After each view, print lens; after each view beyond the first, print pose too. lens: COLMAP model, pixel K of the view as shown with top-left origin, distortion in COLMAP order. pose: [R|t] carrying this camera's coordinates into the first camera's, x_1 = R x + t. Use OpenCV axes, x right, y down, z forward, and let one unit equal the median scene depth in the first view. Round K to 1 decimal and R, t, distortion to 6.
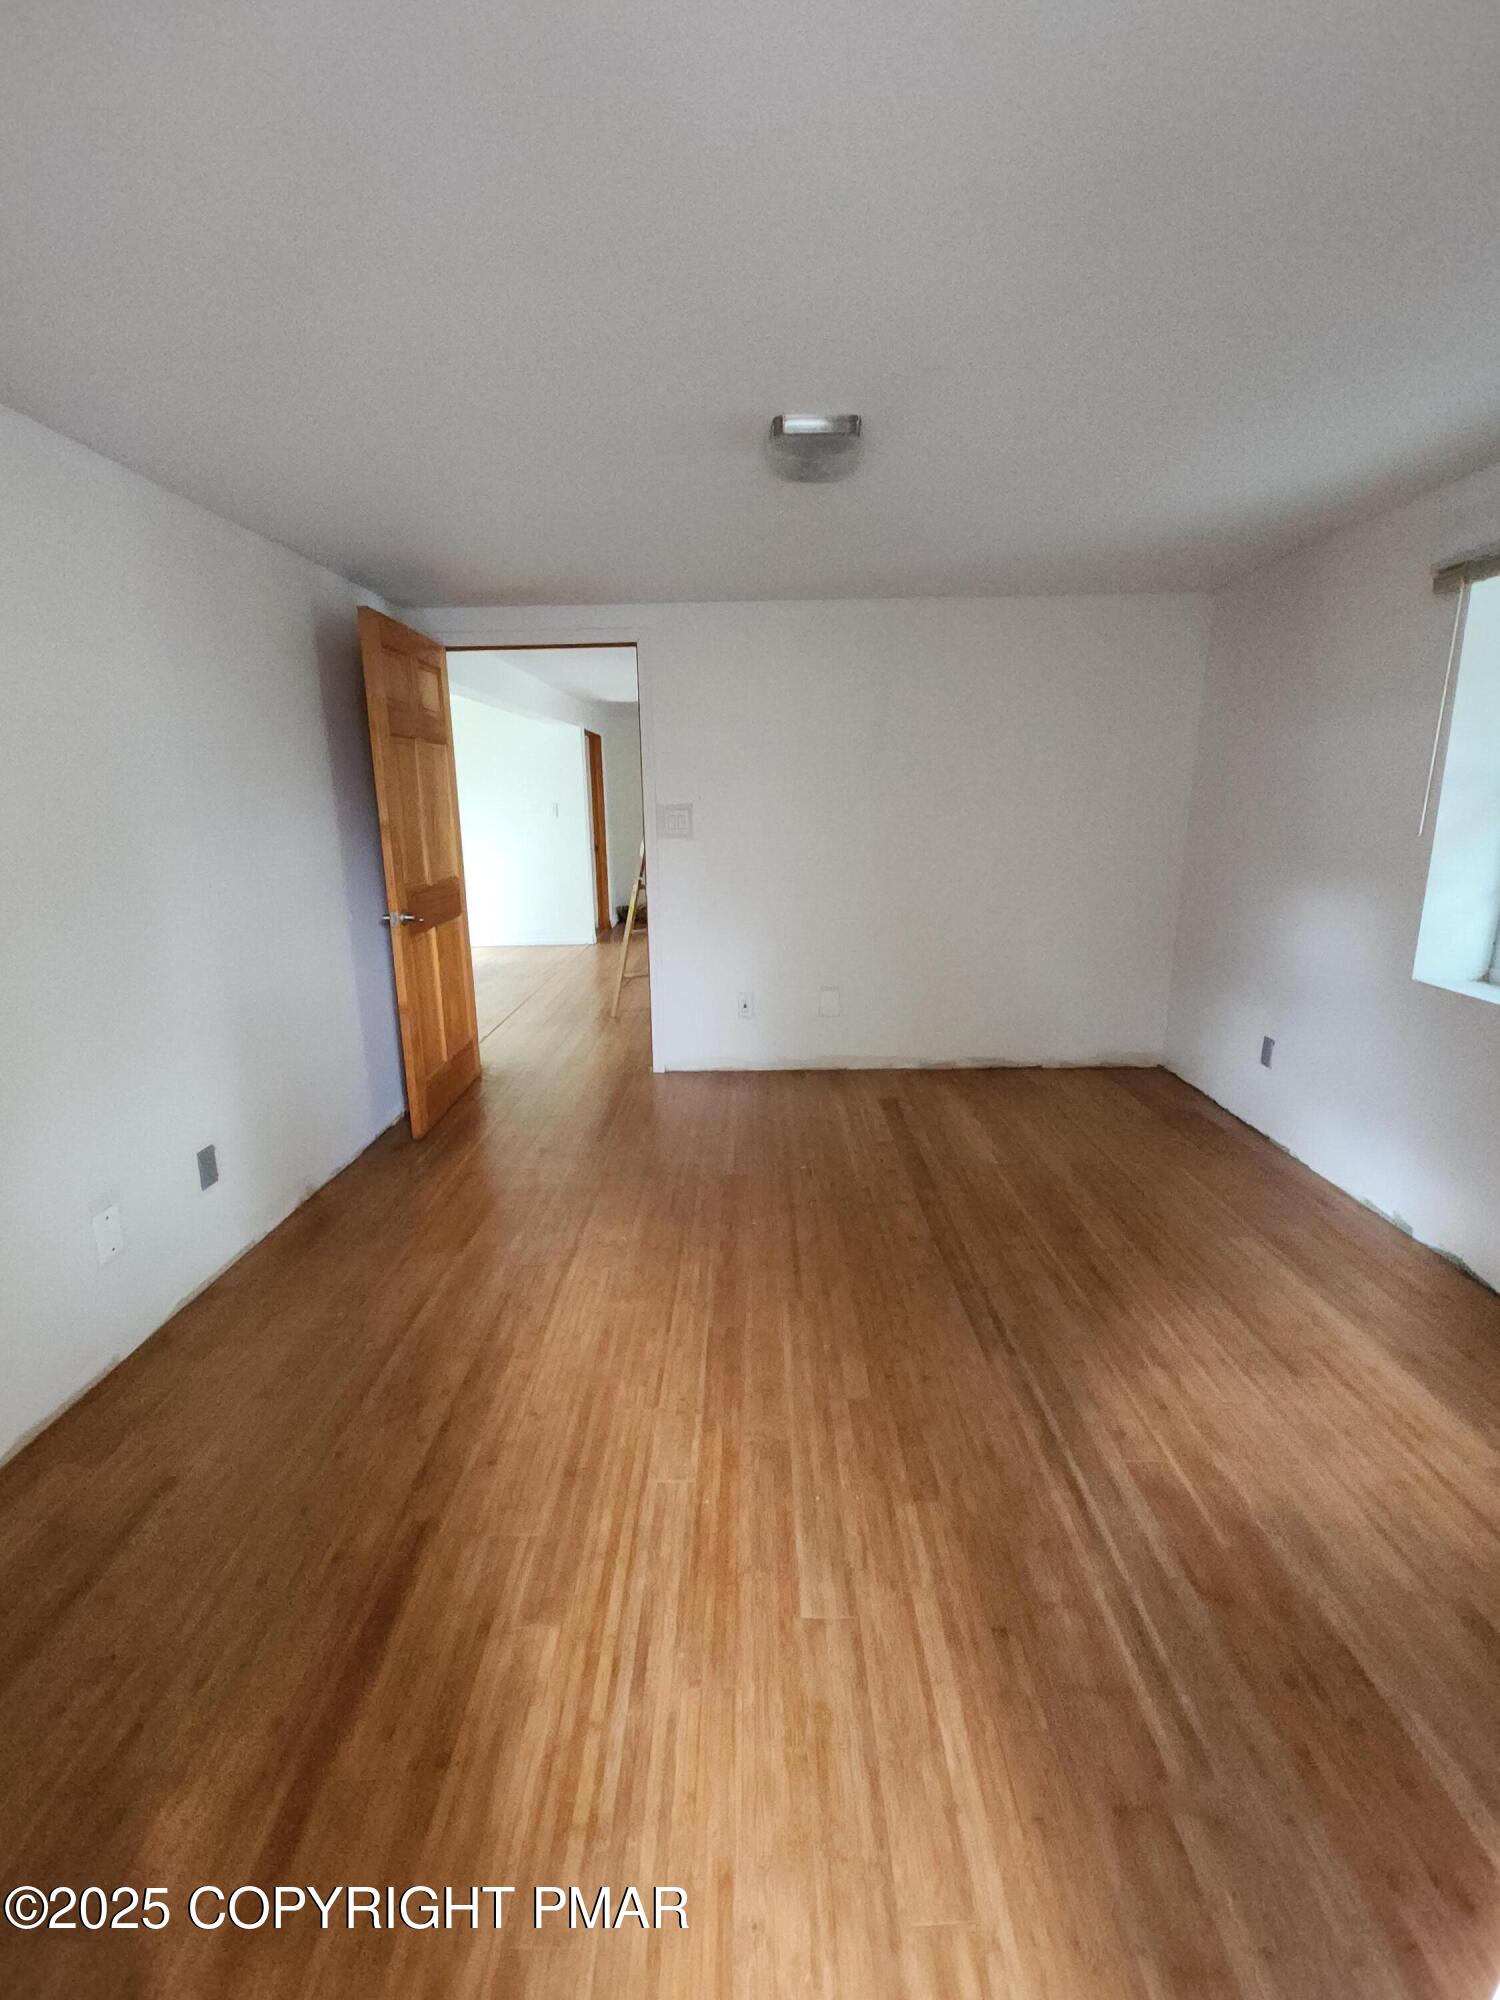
lens RADIAL K [[923.5, 0, 738.7], [0, 923.5, 1001.4], [0, 0, 1]] dist [0.001456, 0.000348]
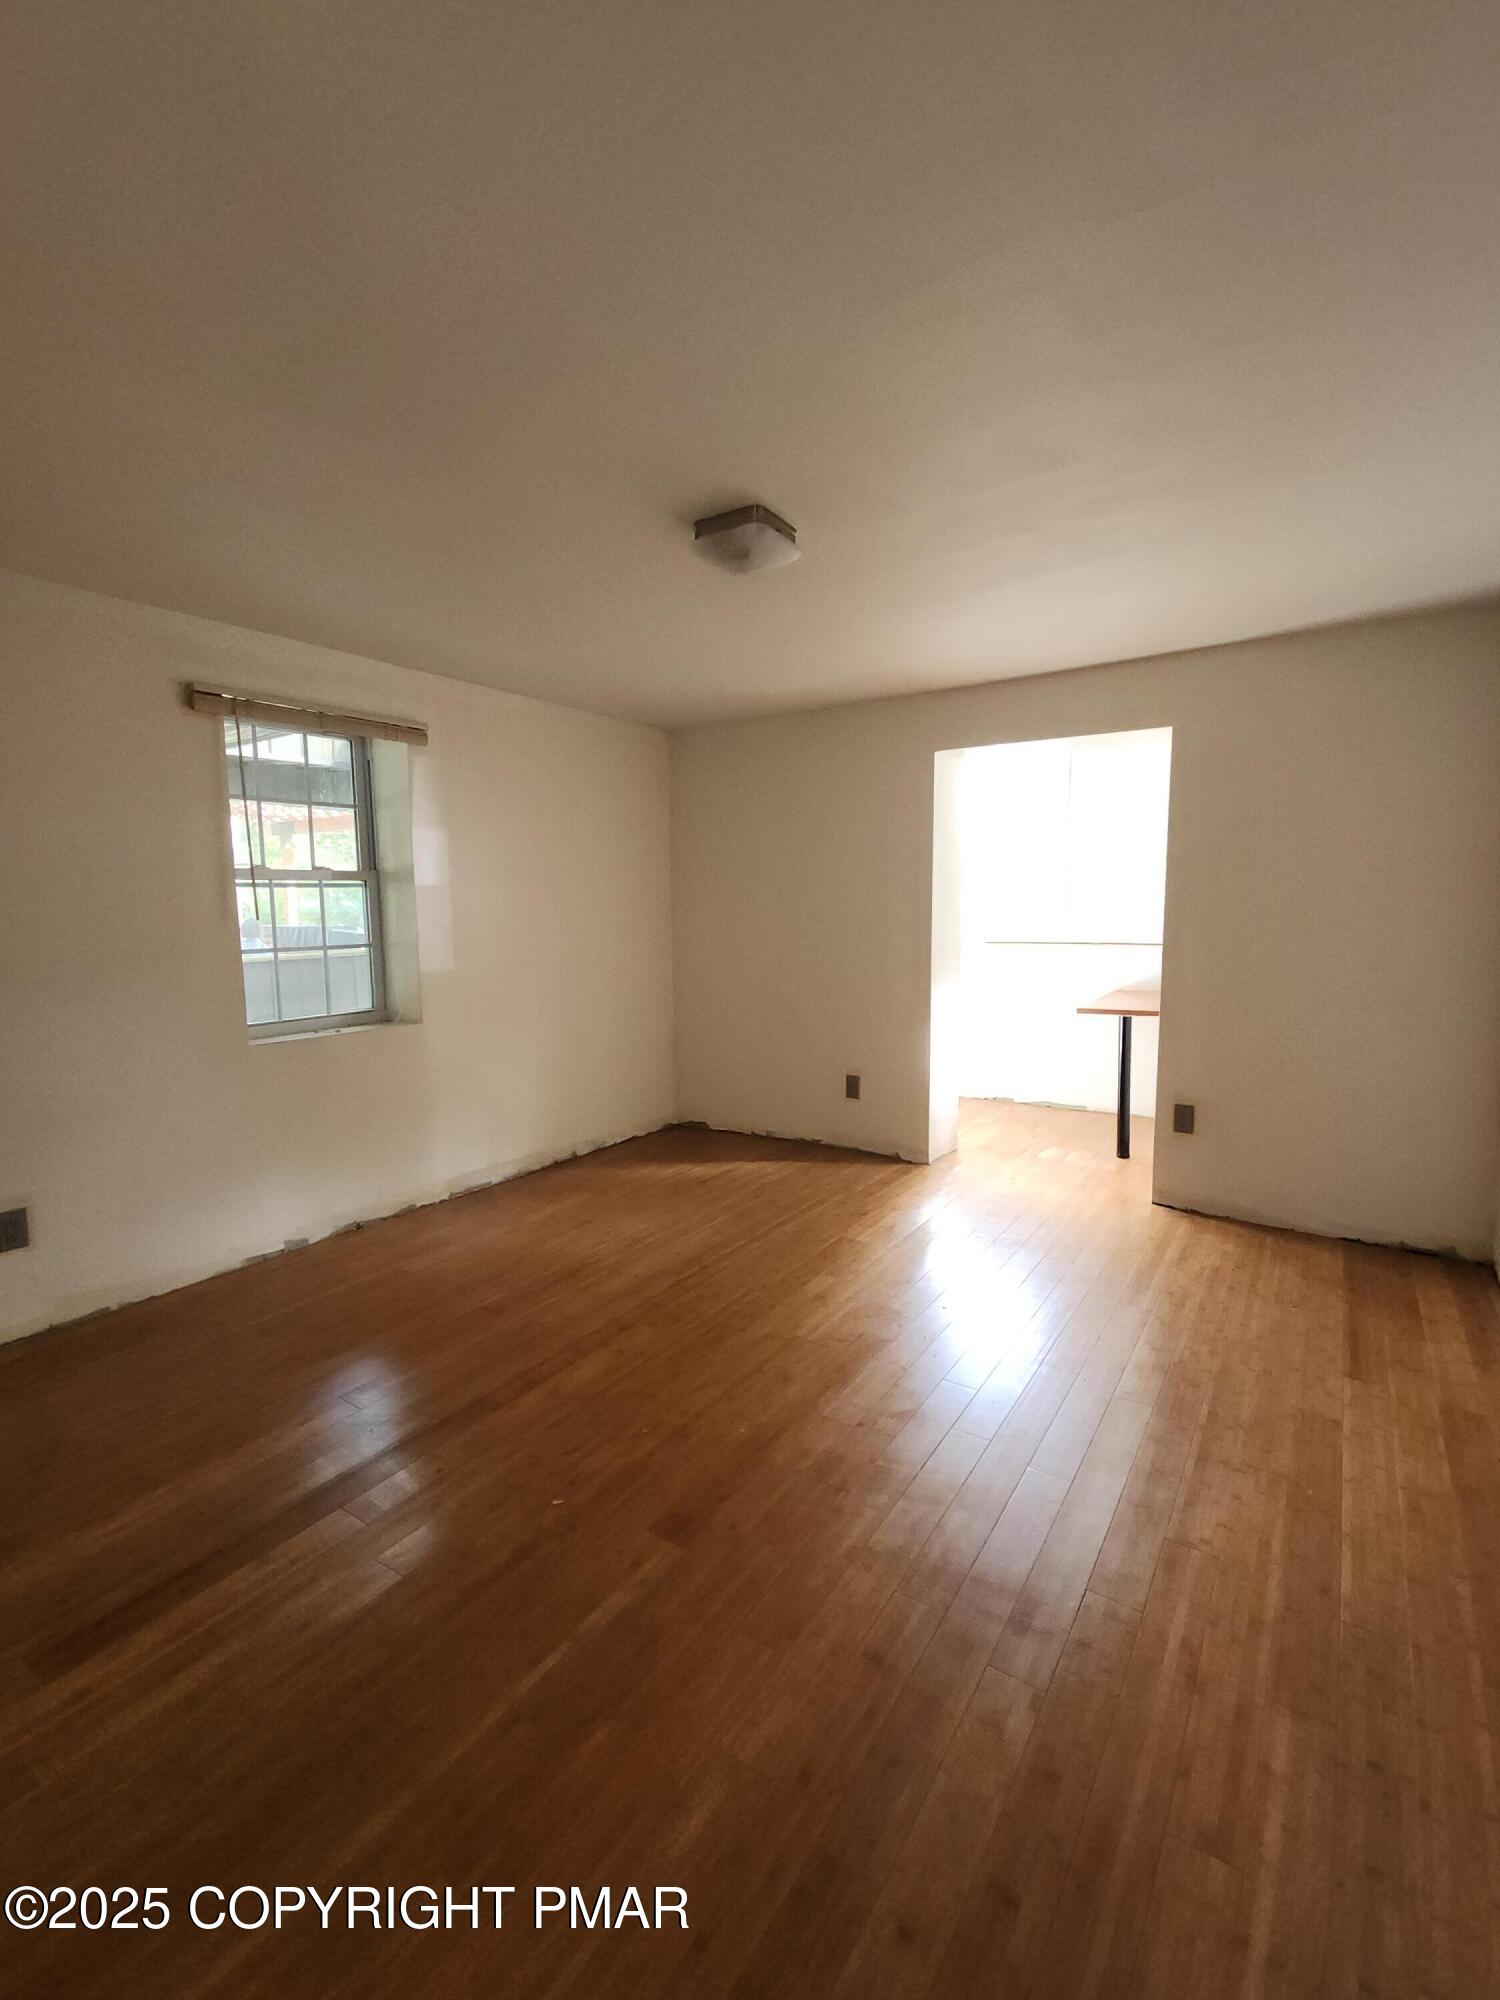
lens RADIAL K [[923.5, 0, 738.7], [0, 923.5, 1001.4], [0, 0, 1]] dist [0.001456, 0.000348]
pose [[-0.839873, -0.039851, 0.541319, -0.423268], [0.141484, 0.946750, 0.289216, -0.345387], [-0.524019, 0.319492, -0.789512, 1.693302]]
